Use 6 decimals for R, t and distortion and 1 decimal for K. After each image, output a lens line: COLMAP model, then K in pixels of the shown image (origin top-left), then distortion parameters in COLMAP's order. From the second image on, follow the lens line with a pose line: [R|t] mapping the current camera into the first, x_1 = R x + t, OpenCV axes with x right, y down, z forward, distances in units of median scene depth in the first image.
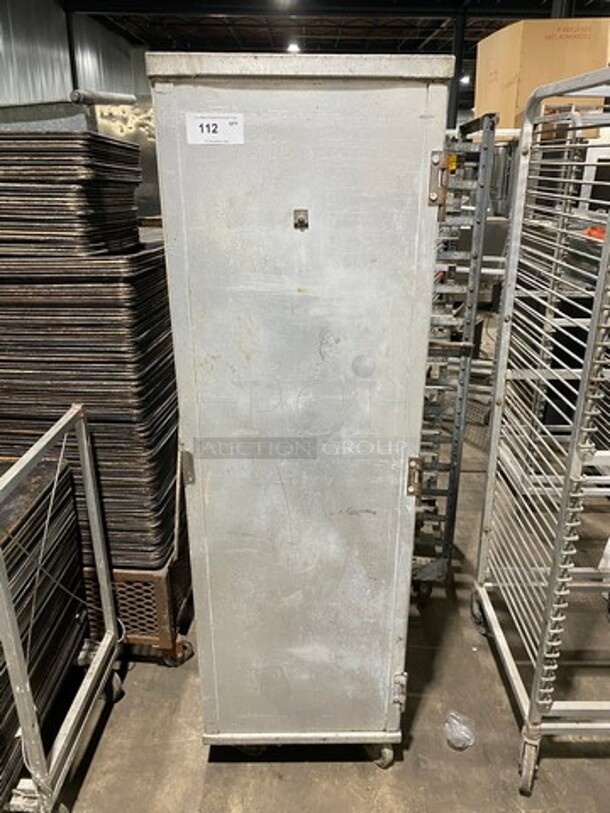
lens RADIAL K [[623.7, 0, 307.3], [0, 623.7, 409.8], [0, 0, 1]] dist [0.007103, 0.004813]
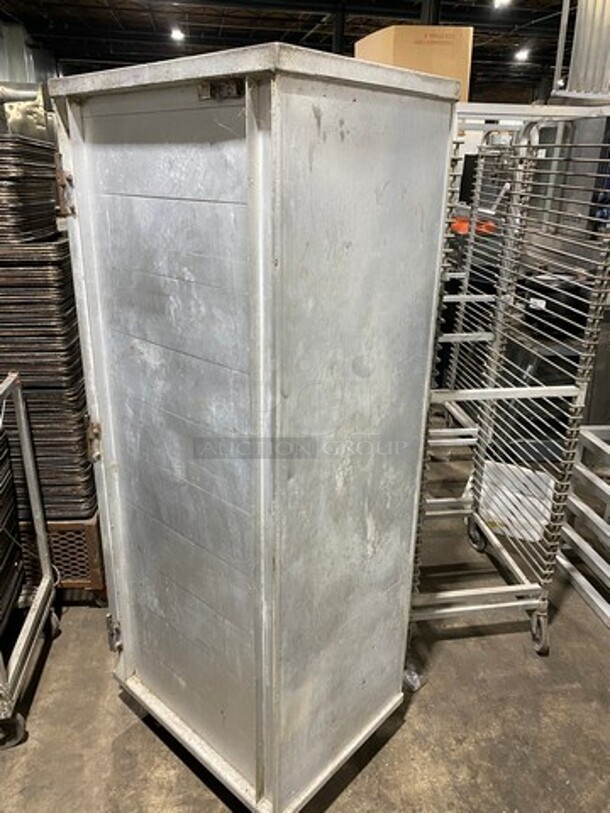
lens RADIAL K [[623.4, 0, 297.8], [0, 623.4, 409.2], [0, 0, 1]] dist [0.002819, 0.008563]
pose [[0.988447, -0.041665, 0.145730, -0.018521], [0.039199, 0.999036, 0.019751, 0.048939], [-0.146413, -0.013810, 0.989127, -0.186086]]
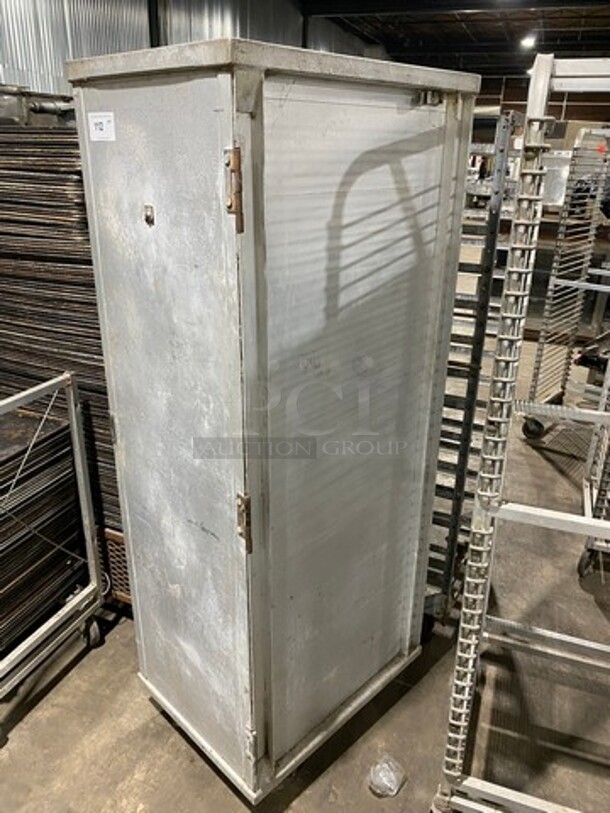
lens RADIAL K [[625.2, 0, 305.0], [0, 625.2, 406.5], [0, 0, 1]] dist [0.001727, 0.008325]
pose [[0.939073, 0.149070, -0.309711, 0.331890], [-0.149562, 0.988501, 0.022298, -0.032111], [0.309473, 0.025381, 0.950569, 0.065081]]
